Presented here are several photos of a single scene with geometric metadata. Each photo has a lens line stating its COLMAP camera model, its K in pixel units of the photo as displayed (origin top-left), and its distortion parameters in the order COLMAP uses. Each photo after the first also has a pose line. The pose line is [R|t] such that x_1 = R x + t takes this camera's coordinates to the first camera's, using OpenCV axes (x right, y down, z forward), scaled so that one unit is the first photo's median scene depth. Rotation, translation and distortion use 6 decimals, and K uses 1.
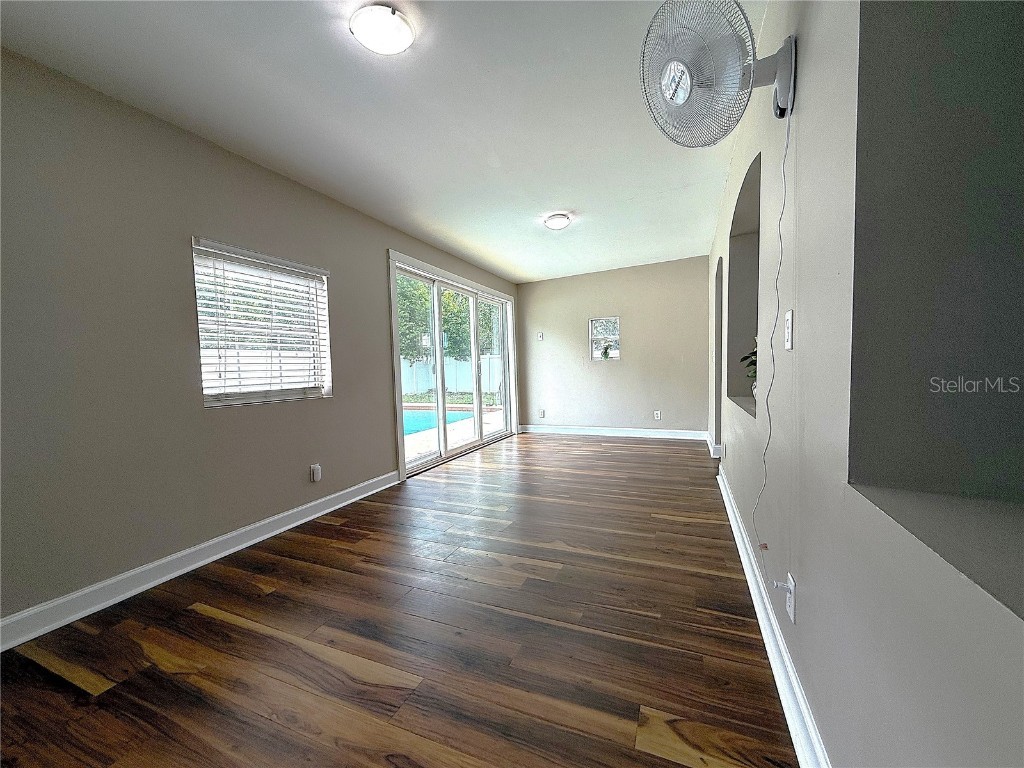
lens RADIAL K [[406.1, 0, 508.8], [0, 406.1, 386.8], [0, 0, 1]] dist [0.001523, -0.000162]
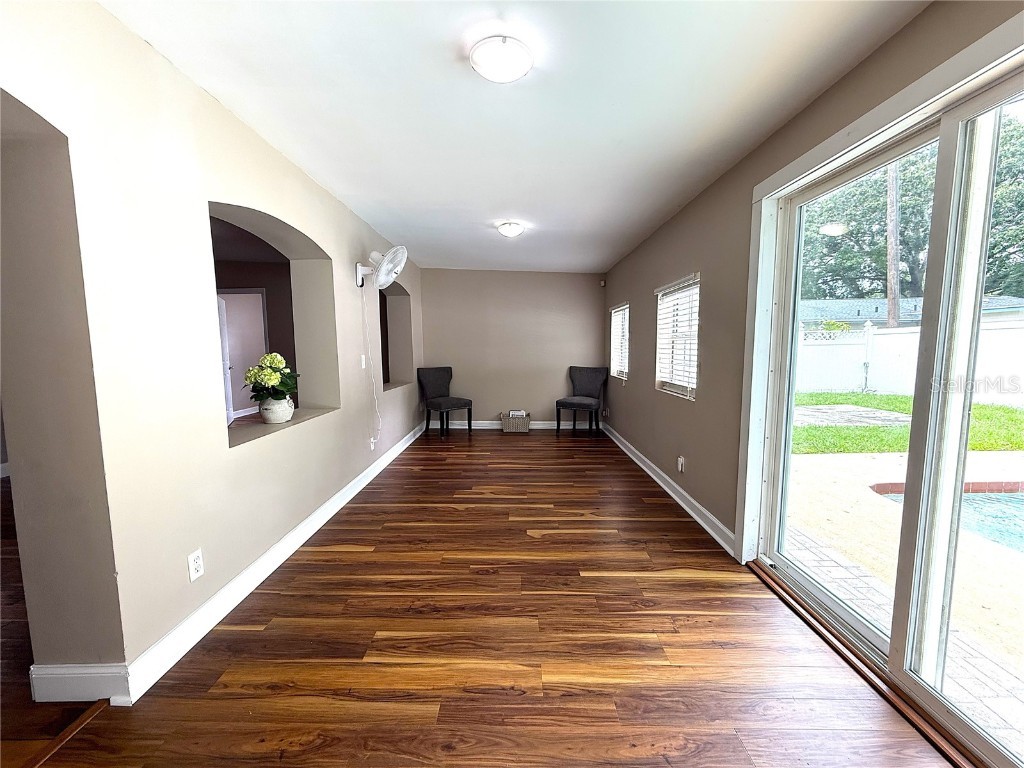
lens RADIAL K [[406.1, 0, 508.8], [0, 406.1, 386.8], [0, 0, 1]] dist [0.001523, -0.000162]
pose [[-0.923852, 0.072984, -0.375726, 0.374933], [0.013848, 0.987383, 0.157745, -0.183585], [0.382498, 0.140530, -0.913207, 1.843127]]
